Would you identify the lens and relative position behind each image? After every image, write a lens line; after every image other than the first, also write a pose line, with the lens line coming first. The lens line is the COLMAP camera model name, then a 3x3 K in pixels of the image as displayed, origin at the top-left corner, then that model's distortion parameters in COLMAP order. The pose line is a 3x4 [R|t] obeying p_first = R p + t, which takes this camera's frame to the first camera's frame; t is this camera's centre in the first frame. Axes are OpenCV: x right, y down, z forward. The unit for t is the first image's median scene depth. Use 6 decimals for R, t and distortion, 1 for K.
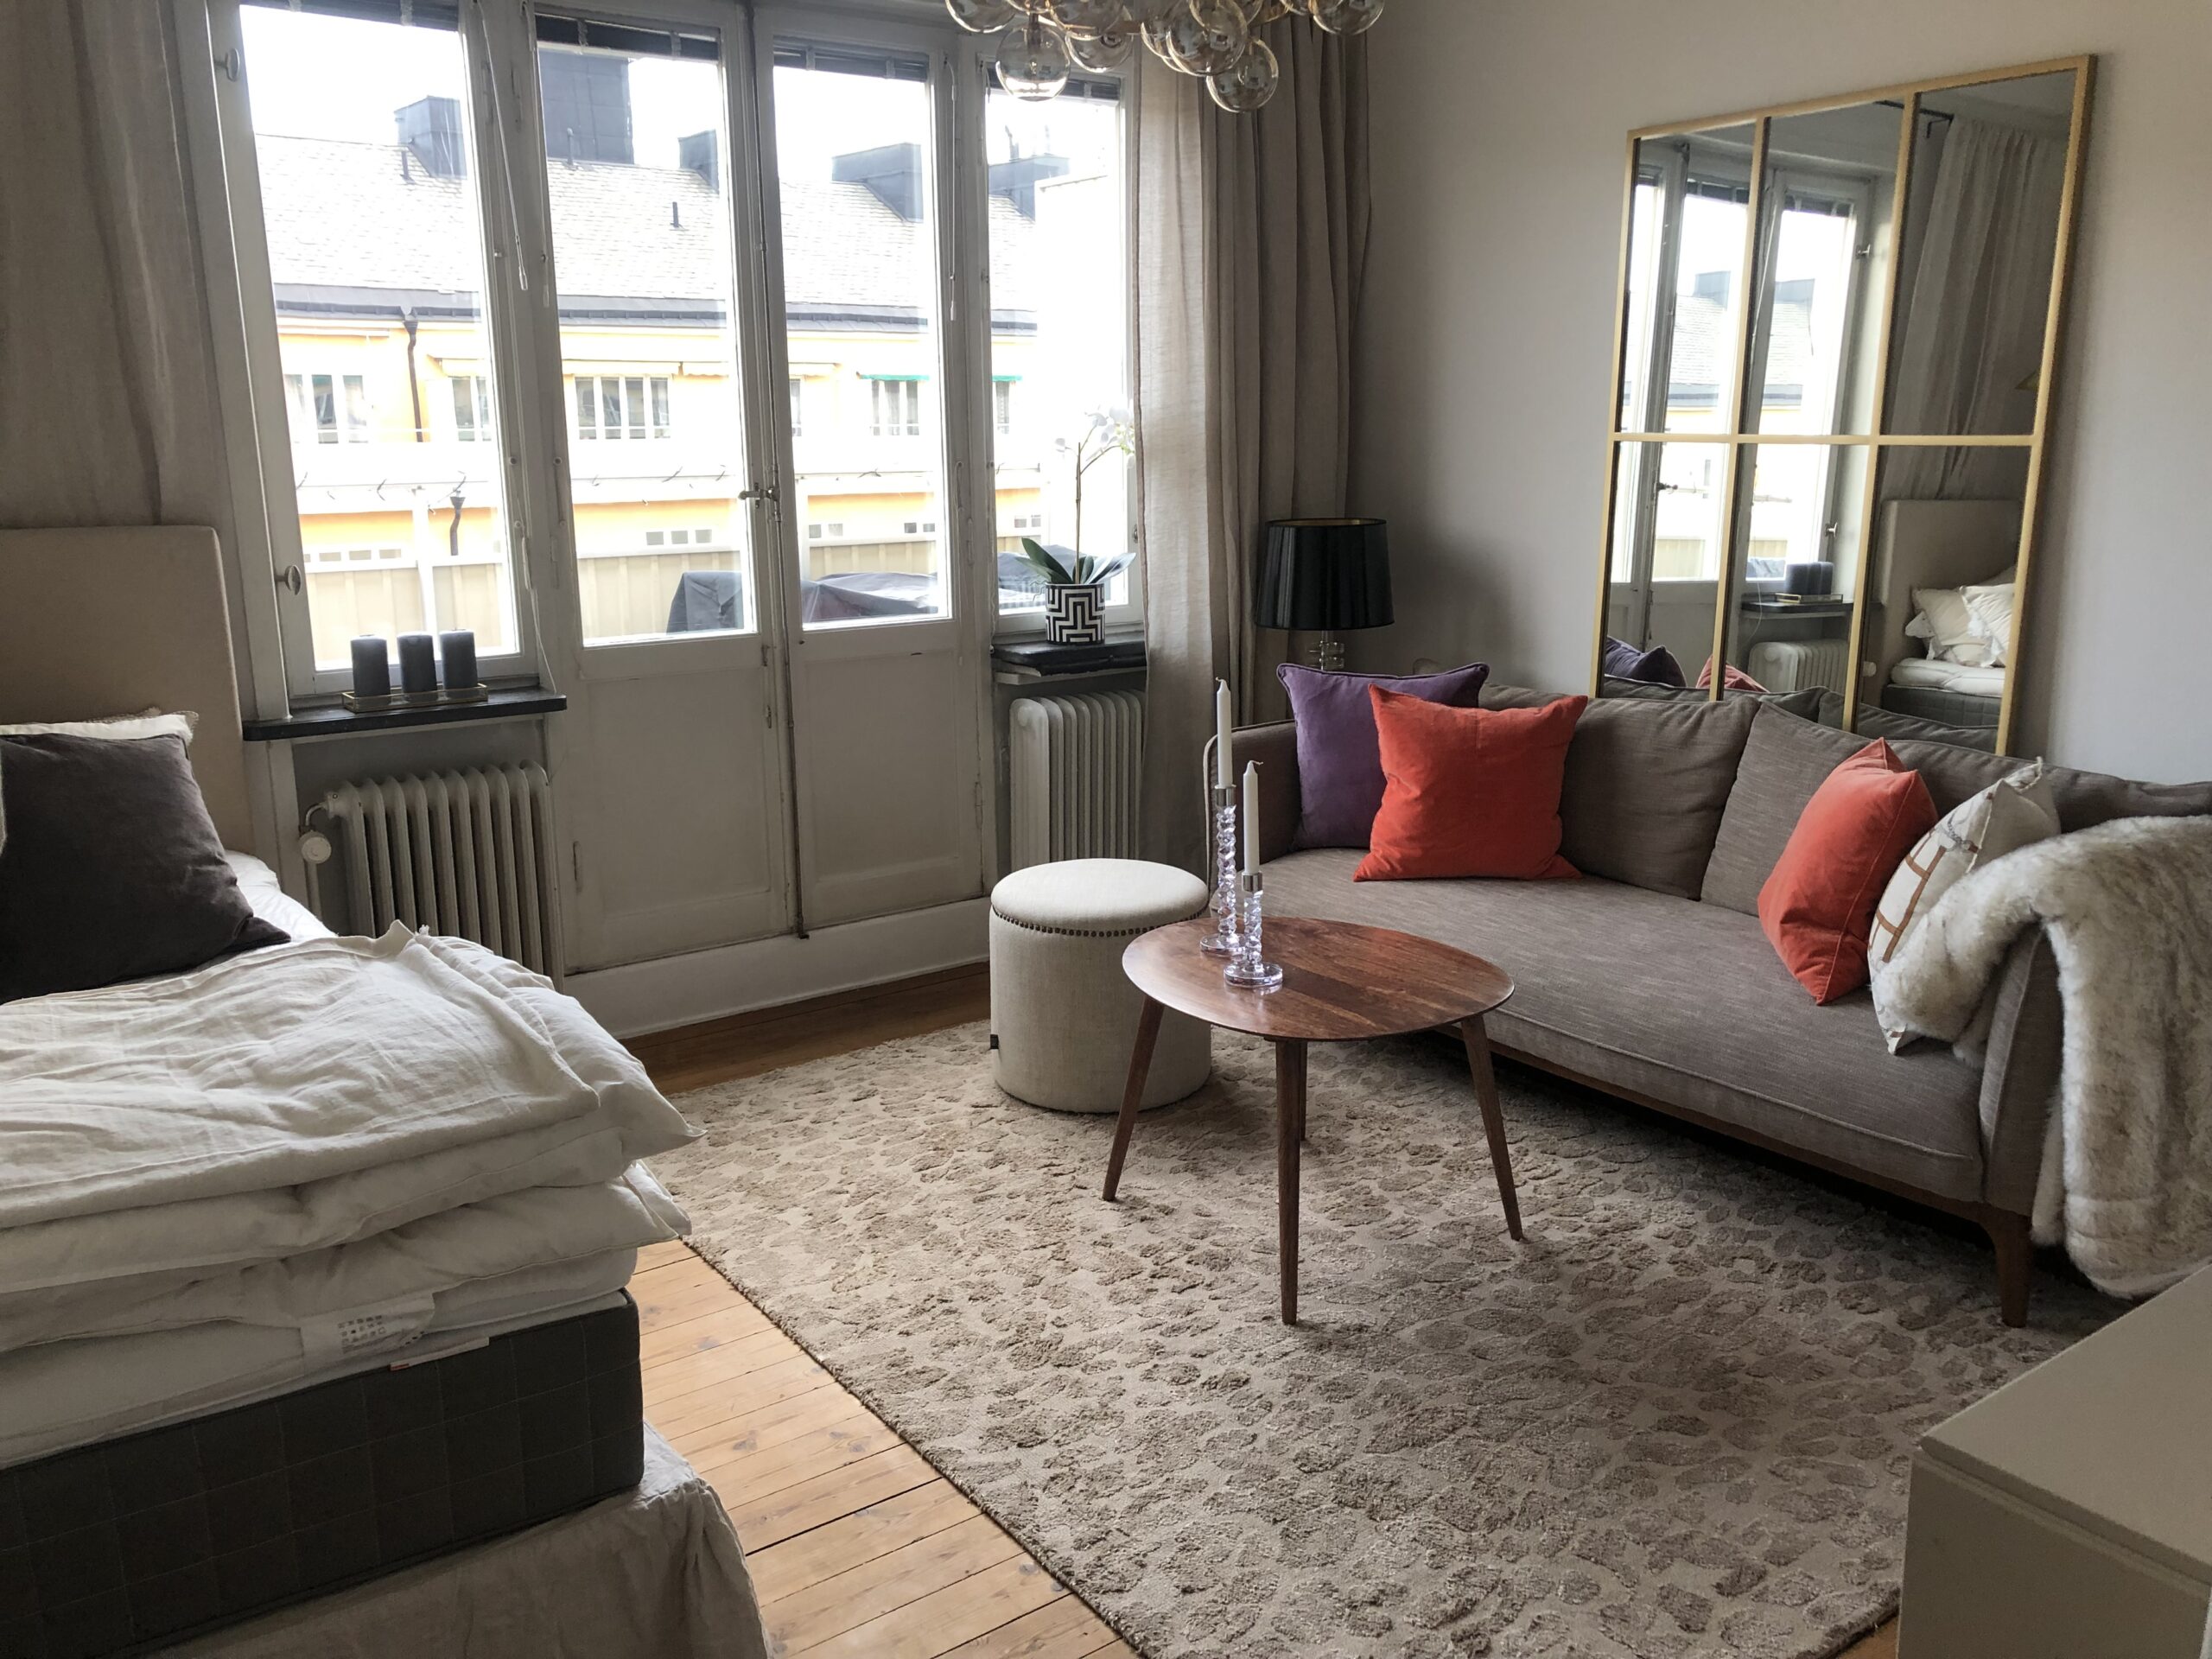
lens RADIAL K [[1804.3, 0, 1099.4], [0, 1804.3, 847.0], [0, 0, 1]] dist [0.080467, -0.002637]
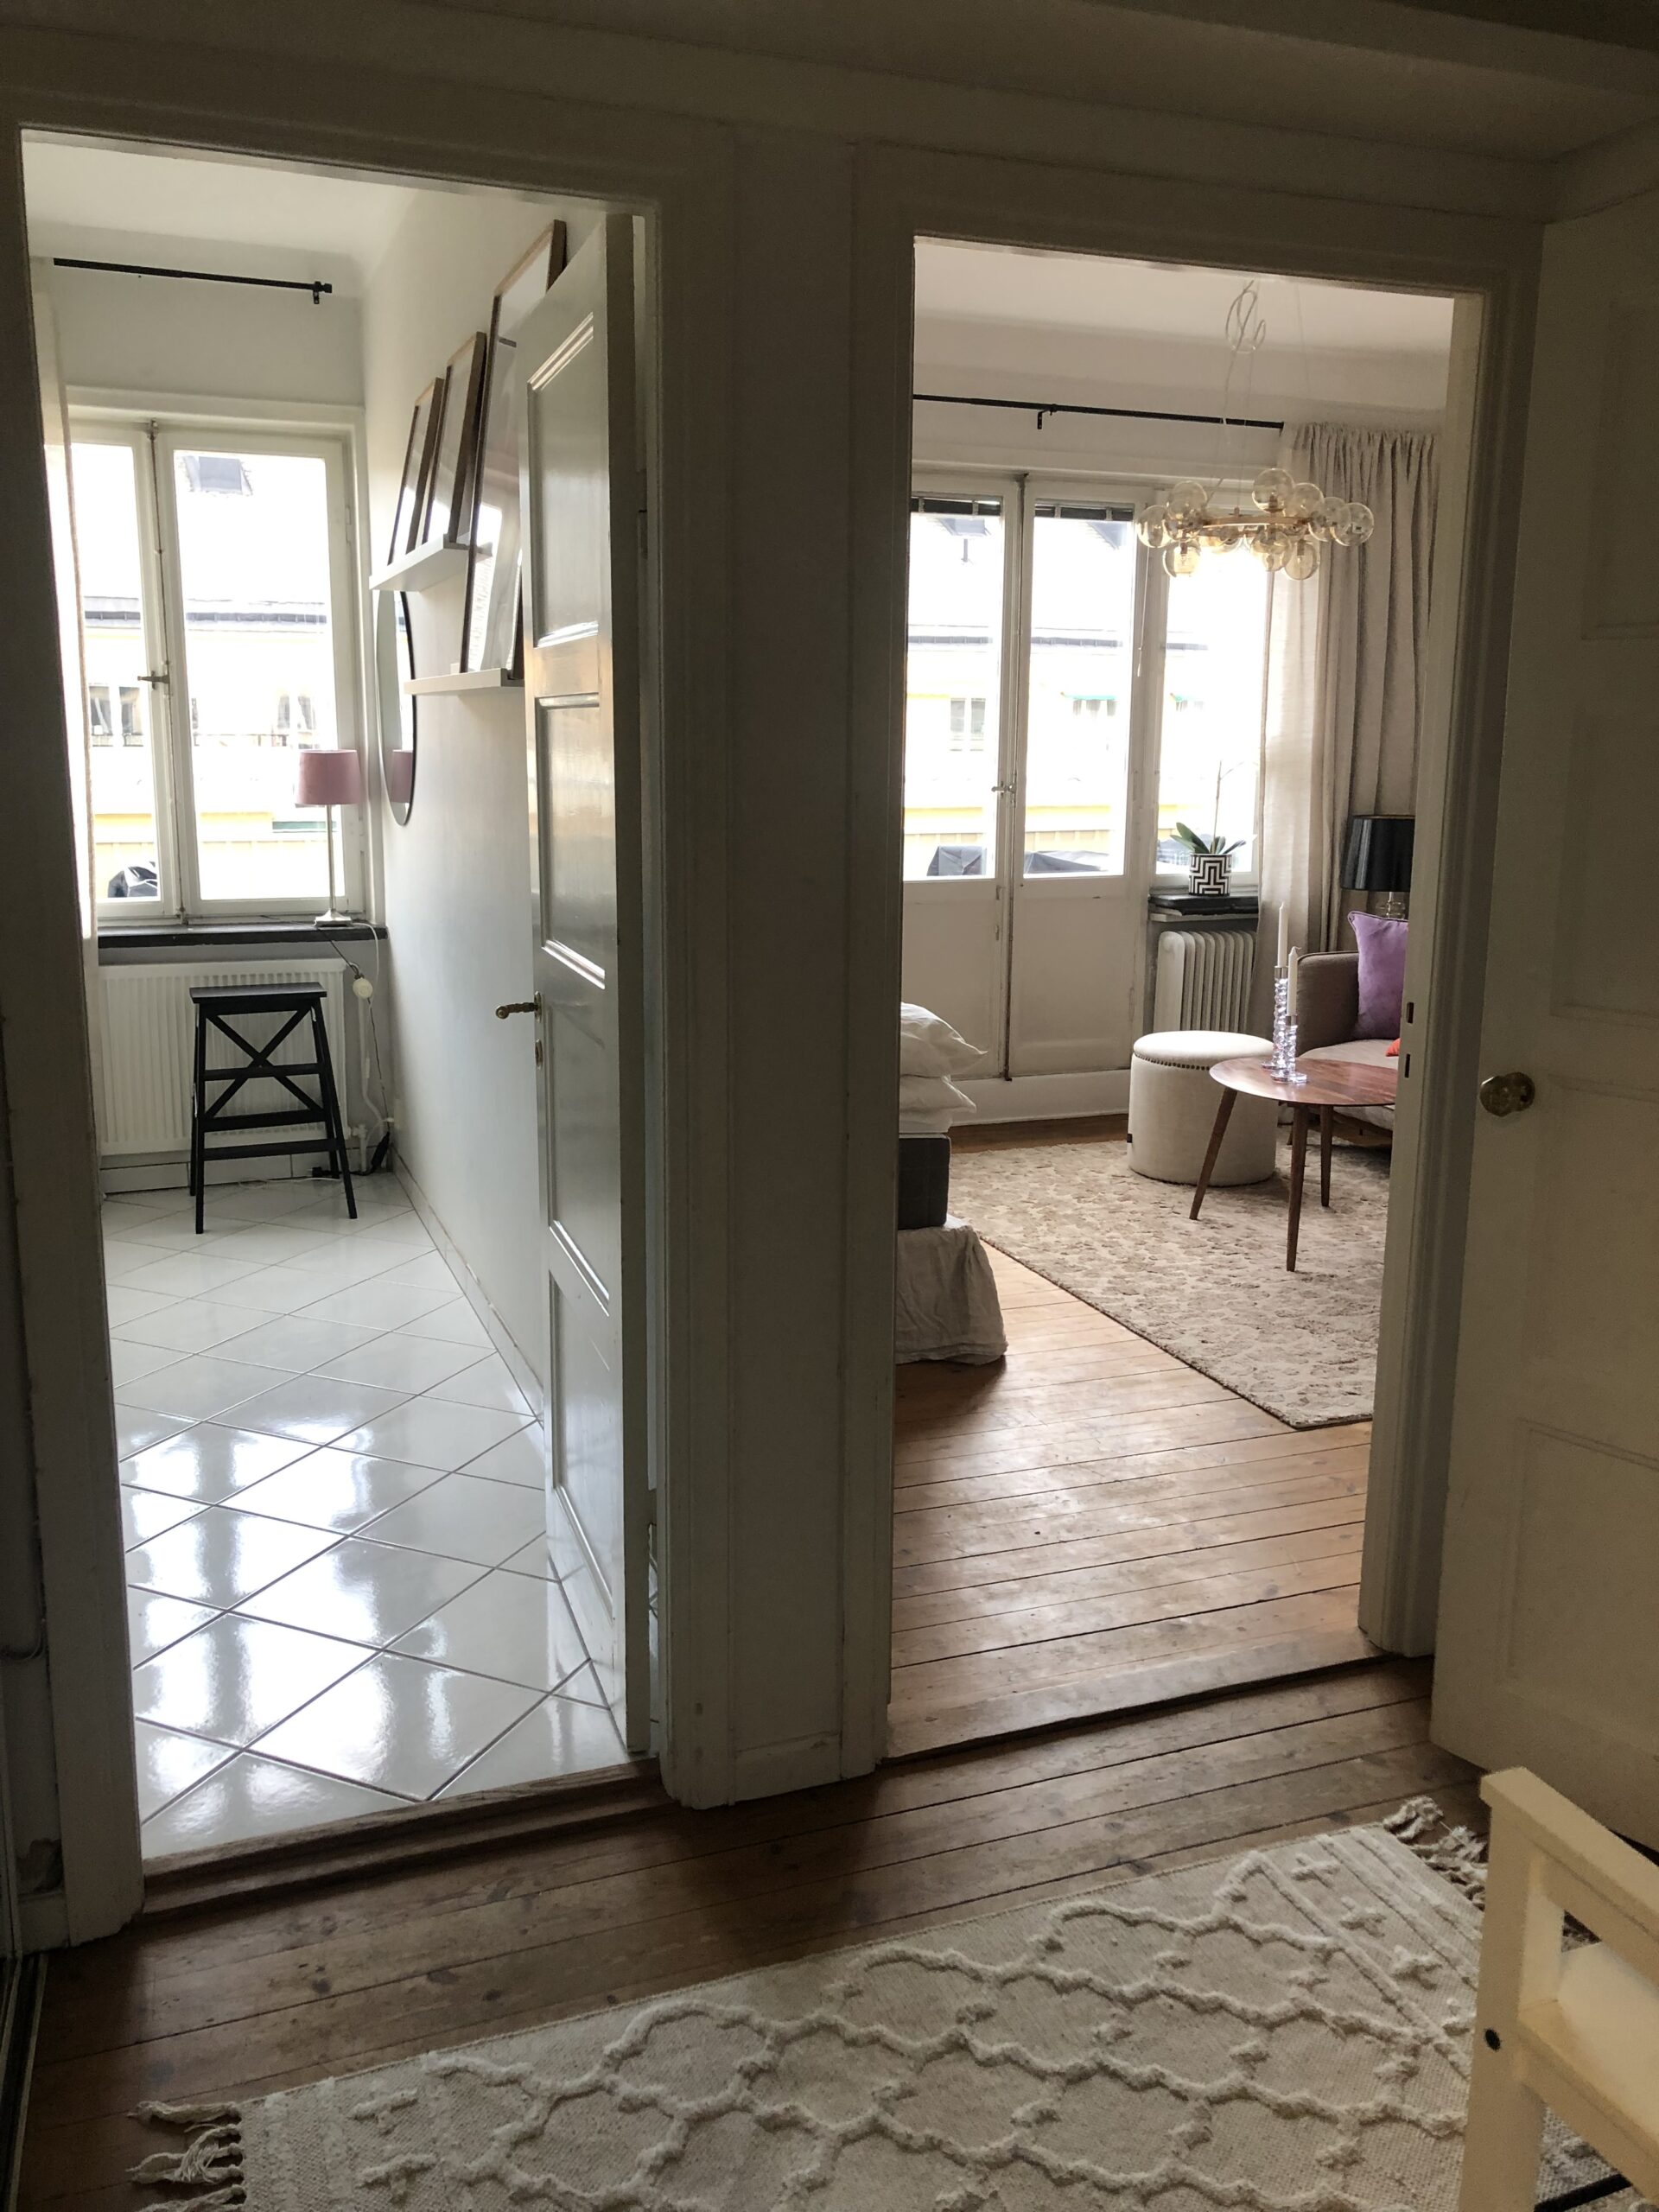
lens RADIAL K [[1804.3, 0, 814.9], [0, 1804.3, 1089.7], [0, 0, 1]] dist [0.080467, -0.002637]
pose [[0.966616, 0.065803, -0.247637, 0.058011], [-0.075062, 0.996782, -0.028127, 0.119508], [0.244989, 0.045776, 0.968444, -0.534612]]
